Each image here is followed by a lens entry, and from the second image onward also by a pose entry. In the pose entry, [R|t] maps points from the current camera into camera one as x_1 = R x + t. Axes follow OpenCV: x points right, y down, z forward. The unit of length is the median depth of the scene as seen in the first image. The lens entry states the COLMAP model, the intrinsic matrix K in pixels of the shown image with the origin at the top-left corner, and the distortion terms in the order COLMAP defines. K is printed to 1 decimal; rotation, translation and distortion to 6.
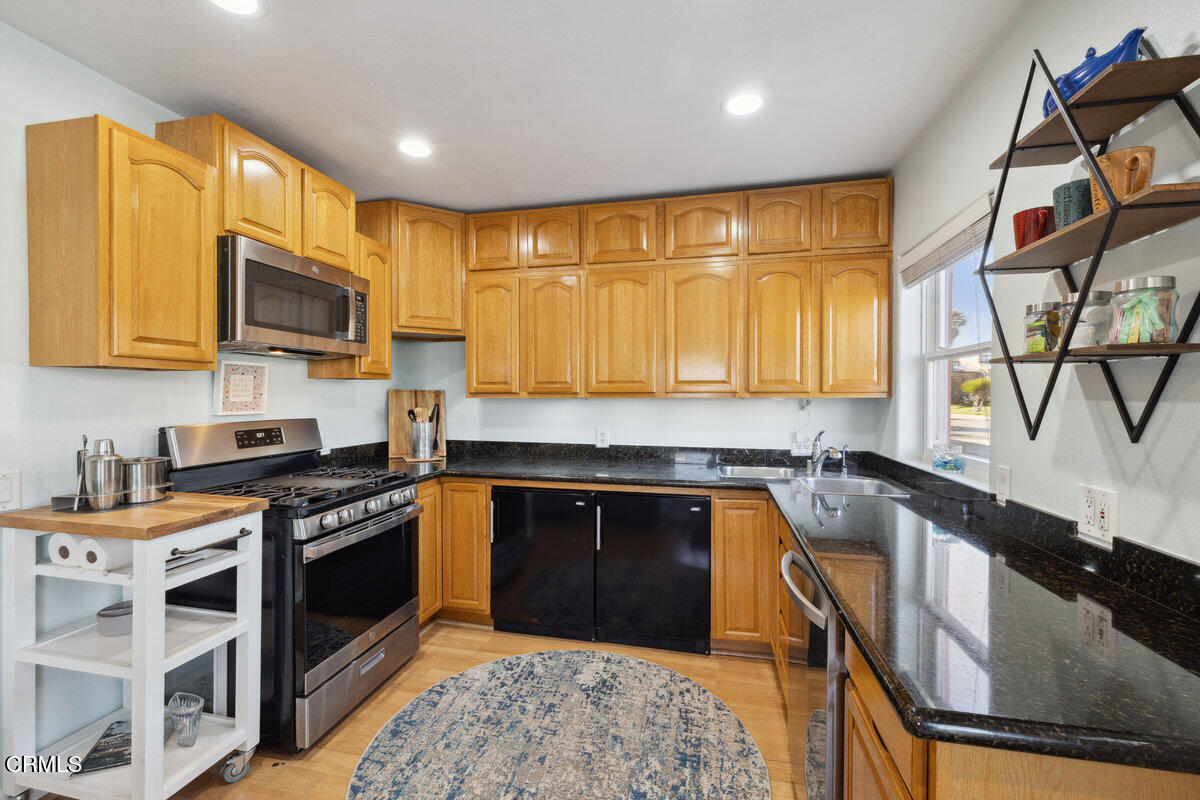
lens RADIAL K [[510.7, 0, 597.2], [0, 510.7, 401.6], [0, 0, 1]] dist [-0.000228, 0.001023]
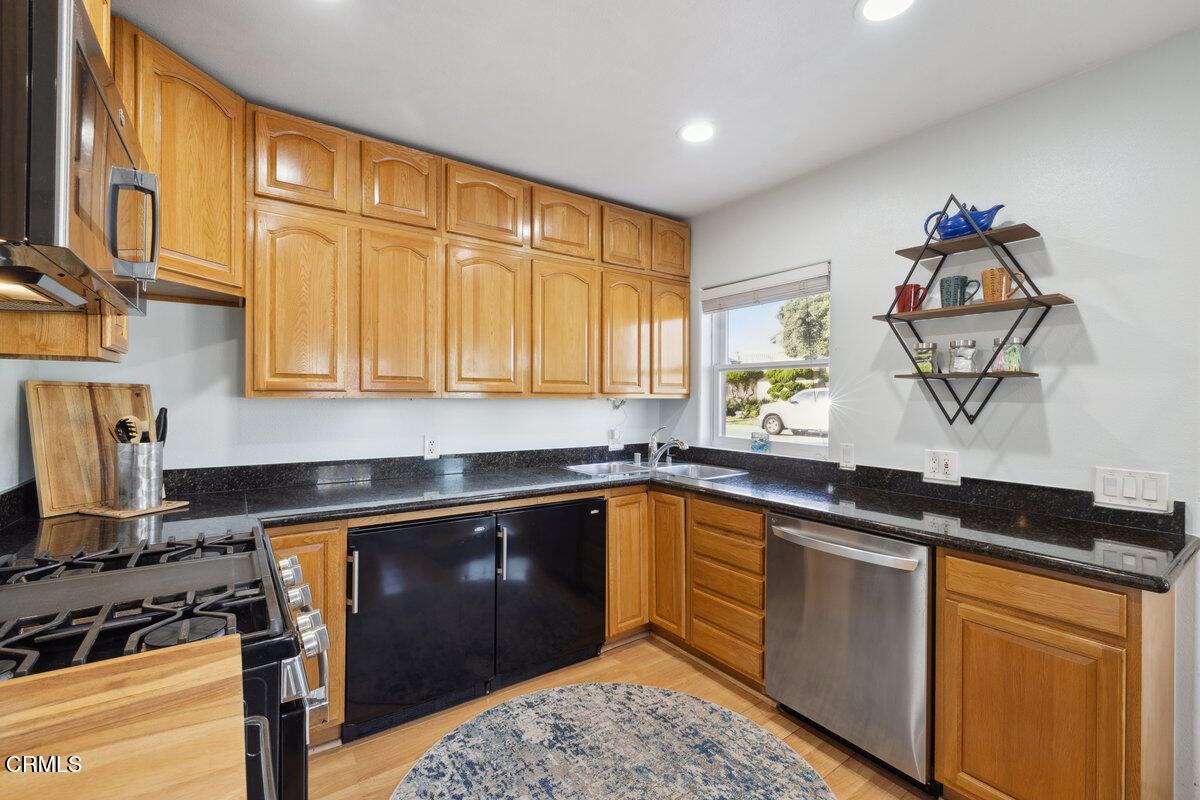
lens RADIAL K [[510.7, 0, 595.6], [0, 510.7, 396.3], [0, 0, 1]] dist [-0.000228, 0.001023]
pose [[0.671326, 0.002110, 0.741159, -0.545167], [0.002920, 0.999981, -0.005491, -0.006332], [-0.741156, 0.005850, 0.671307, 0.341991]]
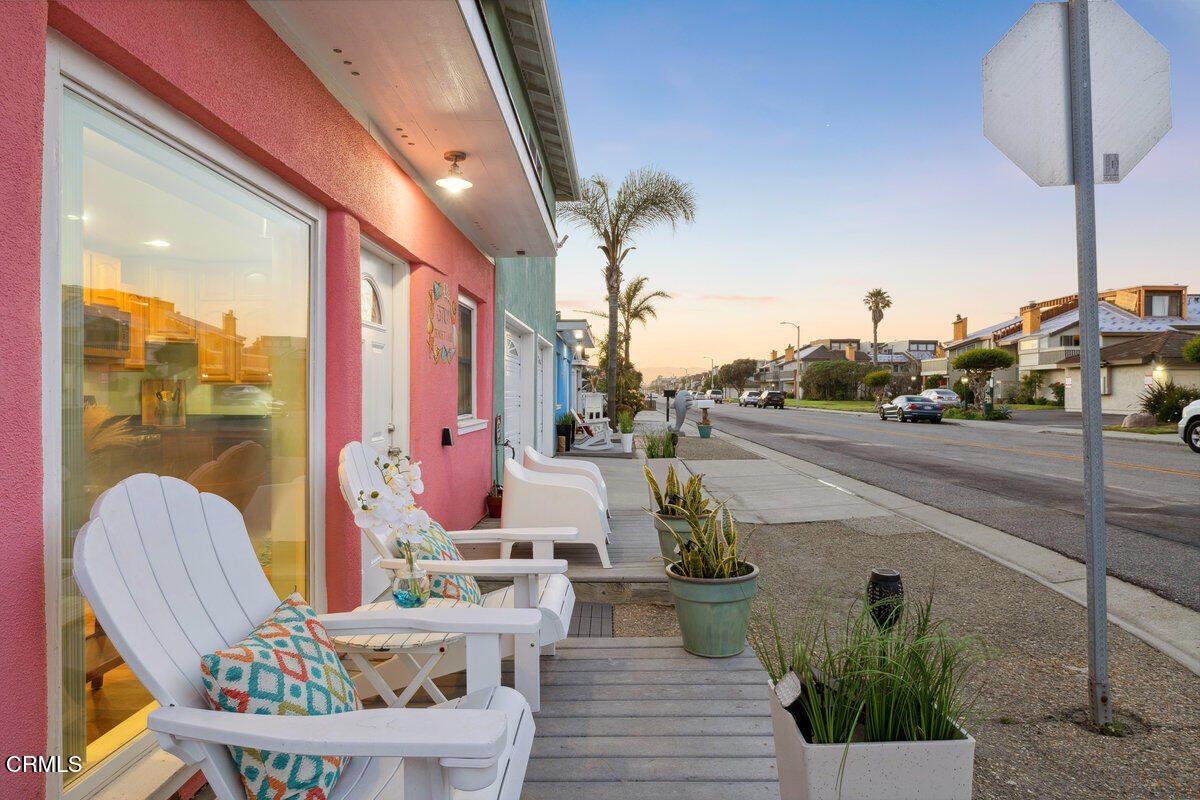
lens RADIAL K [[709.3, 0, 591.2], [0, 709.3, 392.7], [0, 0, 1]] dist [0.003053, -0.000772]
pose [[0.982289, -0.003713, 0.187338, 0.651186], [0.005974, 0.999916, -0.011504, 0.063162], [-0.187279, 0.012420, 0.982228, -1.700837]]
